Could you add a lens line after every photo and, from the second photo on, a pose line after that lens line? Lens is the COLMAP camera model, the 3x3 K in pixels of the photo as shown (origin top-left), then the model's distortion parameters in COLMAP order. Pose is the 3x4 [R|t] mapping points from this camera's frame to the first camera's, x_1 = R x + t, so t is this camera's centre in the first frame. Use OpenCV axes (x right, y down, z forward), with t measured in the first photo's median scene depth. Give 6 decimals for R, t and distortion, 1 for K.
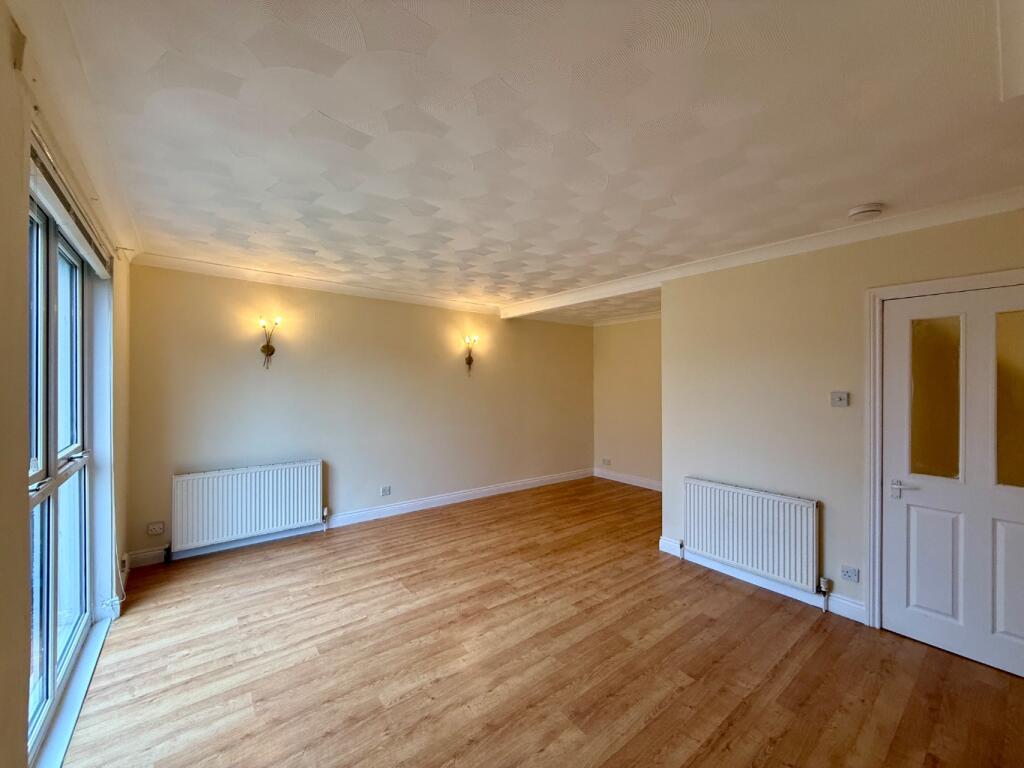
lens RADIAL K [[410.1, 0, 511.8], [0, 410.1, 384.9], [0, 0, 1]] dist [-0.002693, -0.000195]
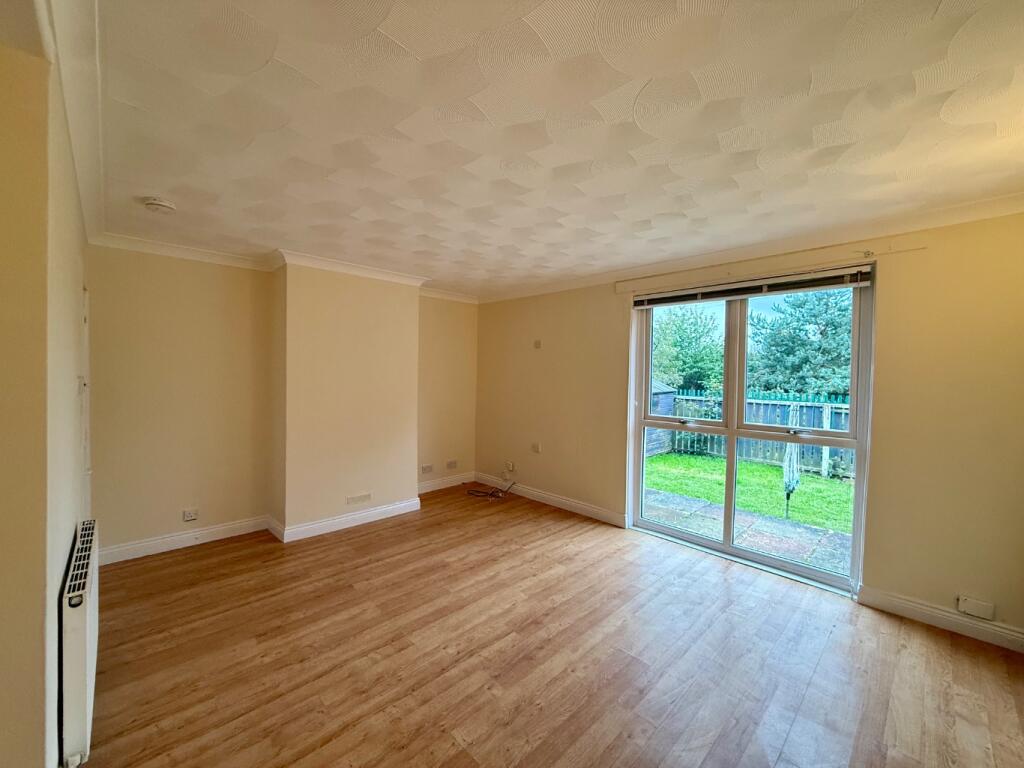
lens RADIAL K [[410.1, 0, 512.3], [0, 410.1, 383.6], [0, 0, 1]] dist [-0.002693, -0.000195]
pose [[-0.994832, -0.019928, -0.099557, 0.046061], [-0.022356, 0.999478, 0.023329, -0.004023], [0.099040, 0.025434, -0.994758, 1.923099]]
